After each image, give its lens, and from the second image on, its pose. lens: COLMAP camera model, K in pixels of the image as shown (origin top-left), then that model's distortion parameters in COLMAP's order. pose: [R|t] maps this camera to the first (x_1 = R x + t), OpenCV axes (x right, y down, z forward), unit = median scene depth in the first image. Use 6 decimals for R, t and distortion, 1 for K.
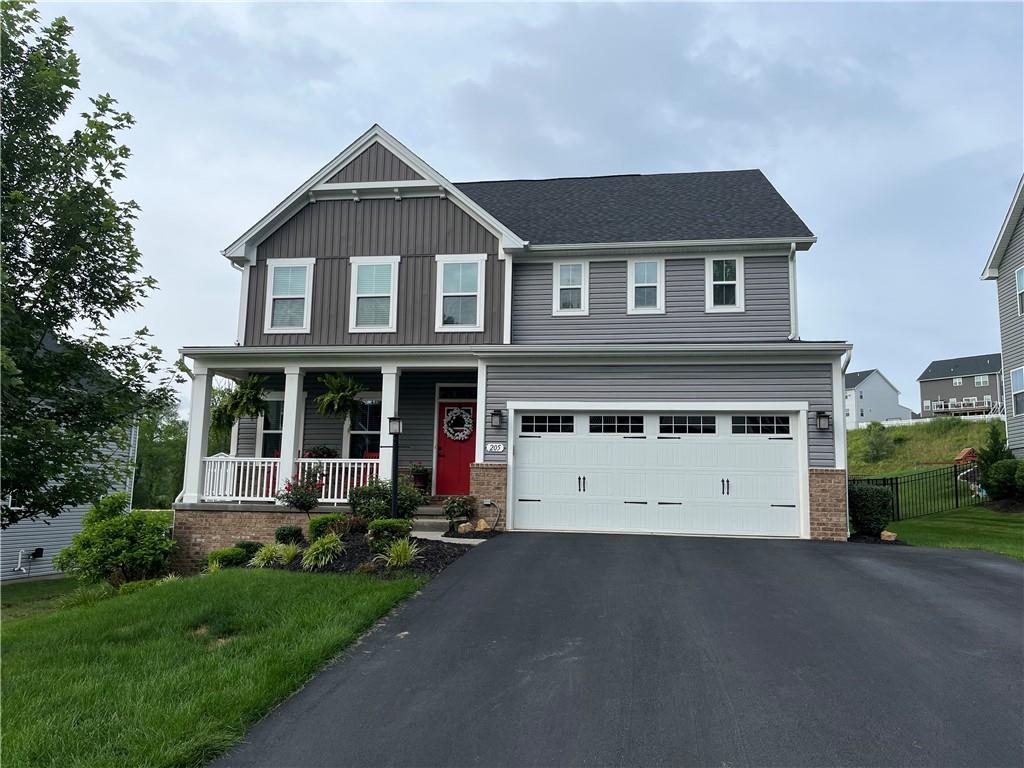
lens RADIAL K [[774.2, 0, 512.0], [0, 774.2, 384.0], [0, 0, 1]] dist [0.001006, -0.000341]
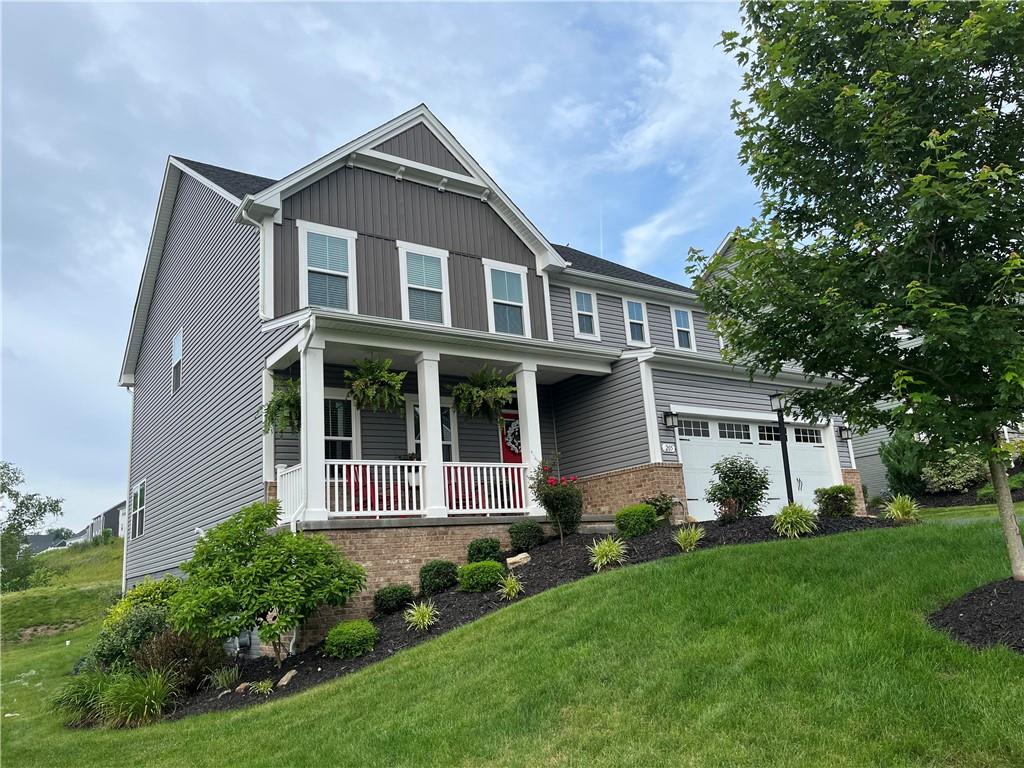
lens RADIAL K [[774.2, 0, 512.0], [0, 774.2, 384.0], [0, 0, 1]] dist [0.001006, -0.000341]
pose [[0.731399, 0.094317, 0.675396, -0.699528], [-0.013459, 0.992193, -0.123982, 0.102370], [-0.681817, 0.081590, 0.726959, 0.308298]]
